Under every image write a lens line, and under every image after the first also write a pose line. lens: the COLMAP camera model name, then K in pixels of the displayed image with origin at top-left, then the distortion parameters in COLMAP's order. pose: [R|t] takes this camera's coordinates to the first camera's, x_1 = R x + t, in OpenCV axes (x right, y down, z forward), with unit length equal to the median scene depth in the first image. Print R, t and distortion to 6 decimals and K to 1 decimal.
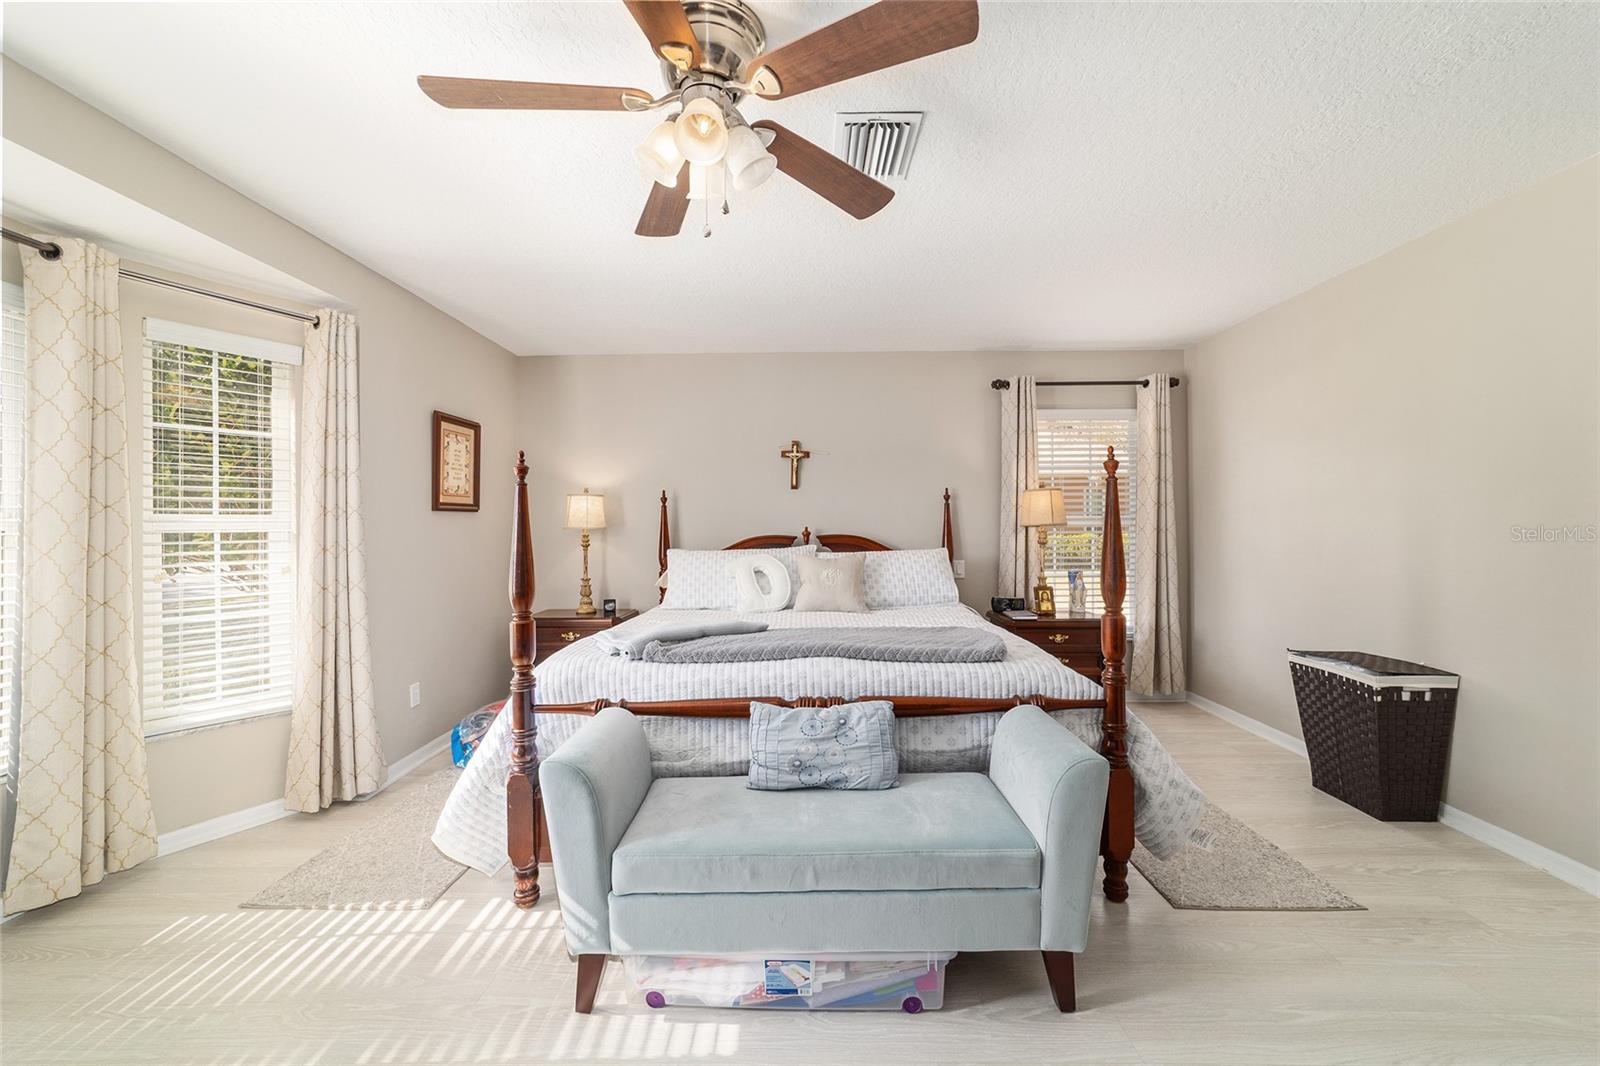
lens RADIAL K [[615.1, 0, 808.1], [0, 615.1, 527.2], [0, 0, 1]] dist [-0.003079, 0.002340]
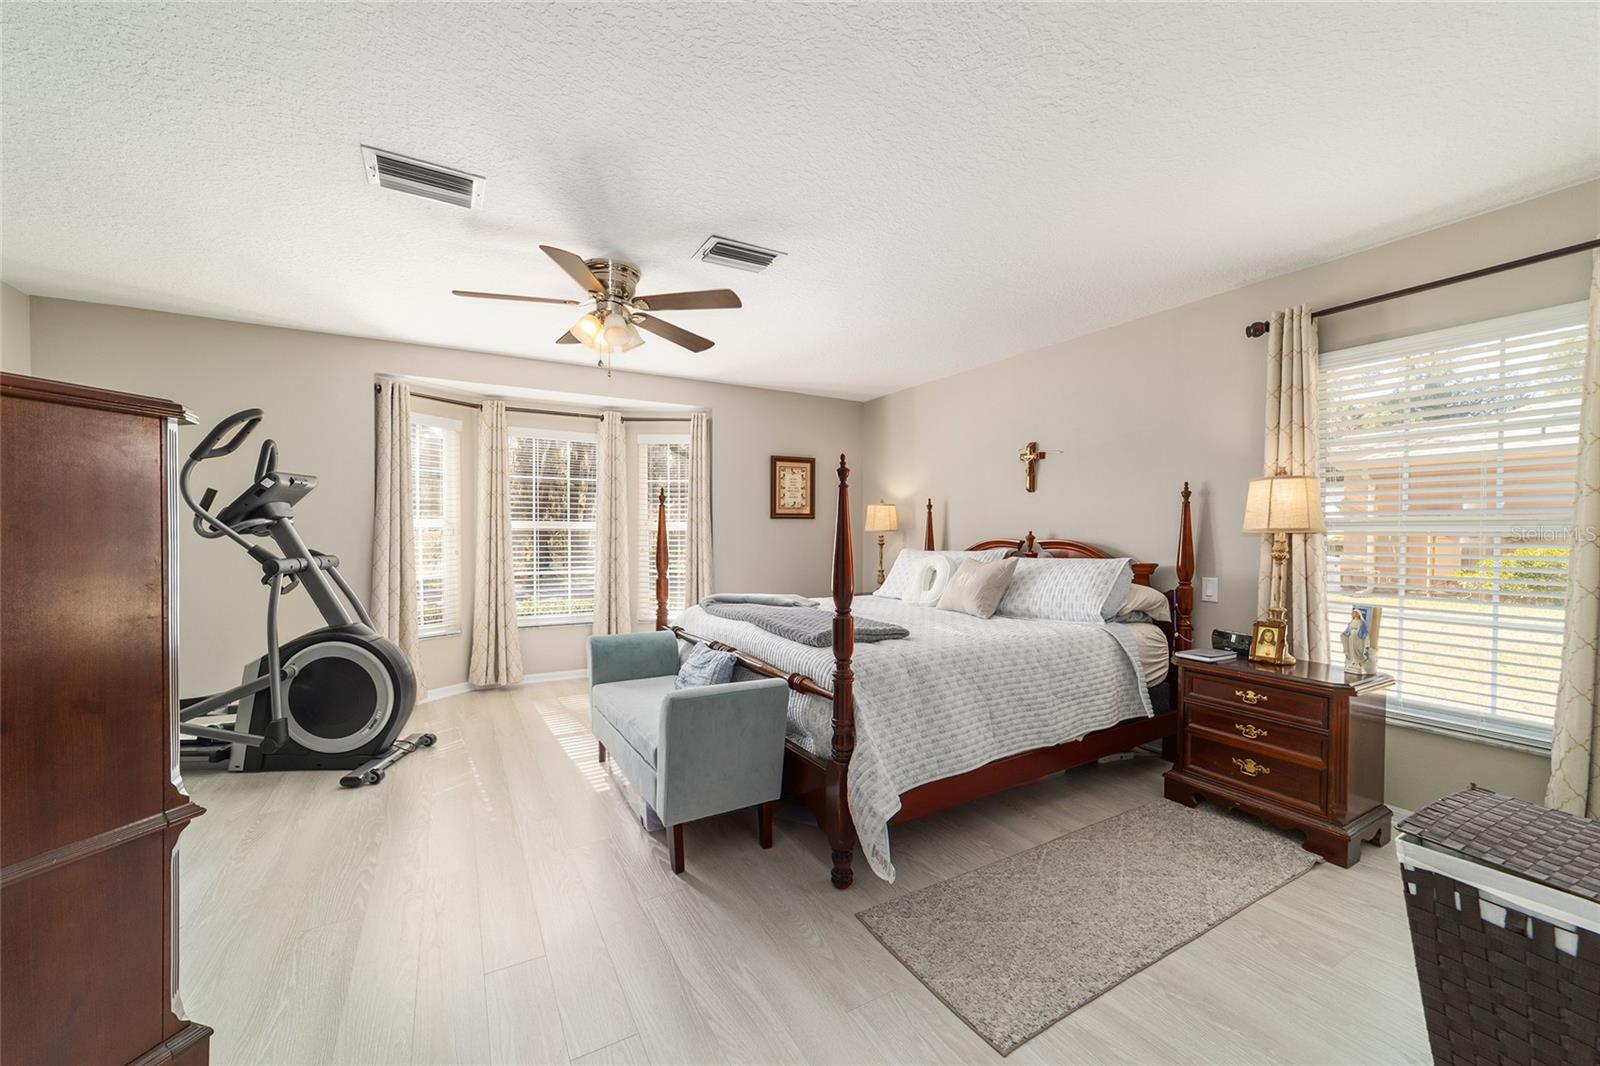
lens RADIAL K [[615.1, 0, 801.0], [0, 615.1, 530.9], [0, 0, 1]] dist [-0.003079, 0.002340]
pose [[0.507839, 0.007909, -0.861416, 0.728900], [-0.011597, 0.999930, 0.002343, 0.001303], [0.861374, 0.008800, 0.507895, 0.224806]]
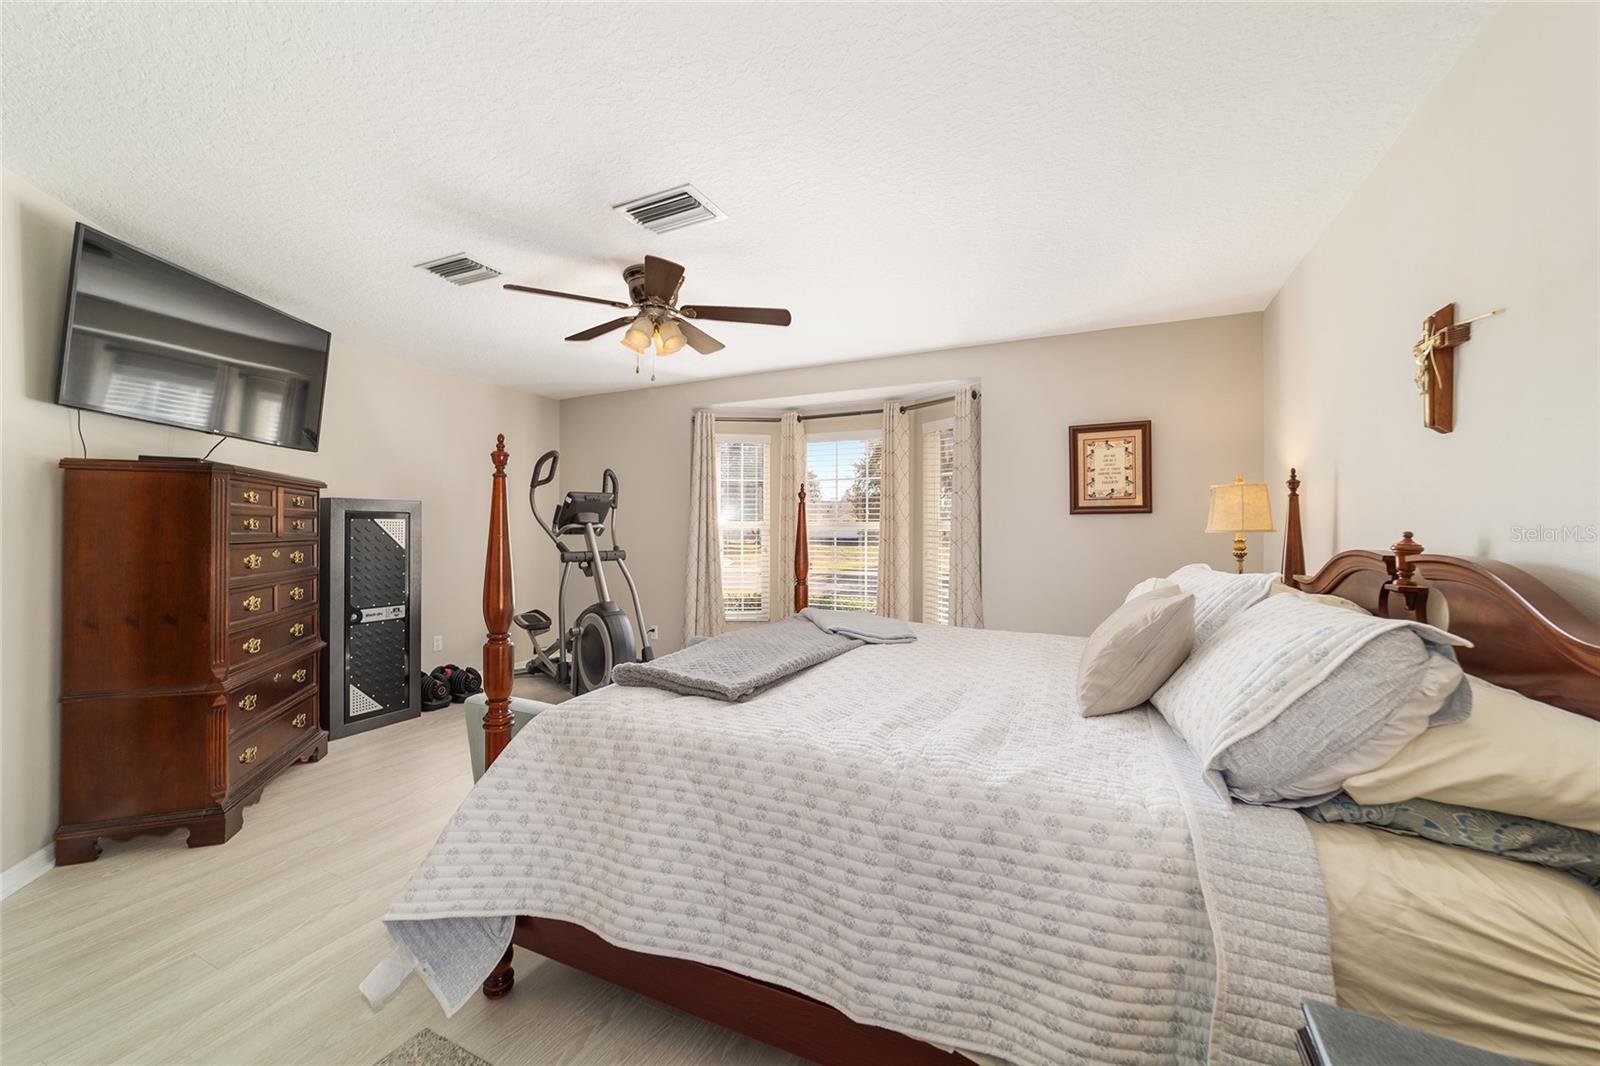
lens RADIAL K [[615.1, 0, 807.8], [0, 615.1, 527.3], [0, 0, 1]] dist [-0.003079, 0.002340]
pose [[-0.422399, 0.002785, -0.906406, 0.564382], [-0.003790, 0.999981, 0.004838, -0.005141], [0.906402, 0.005479, -0.422380, 0.930603]]
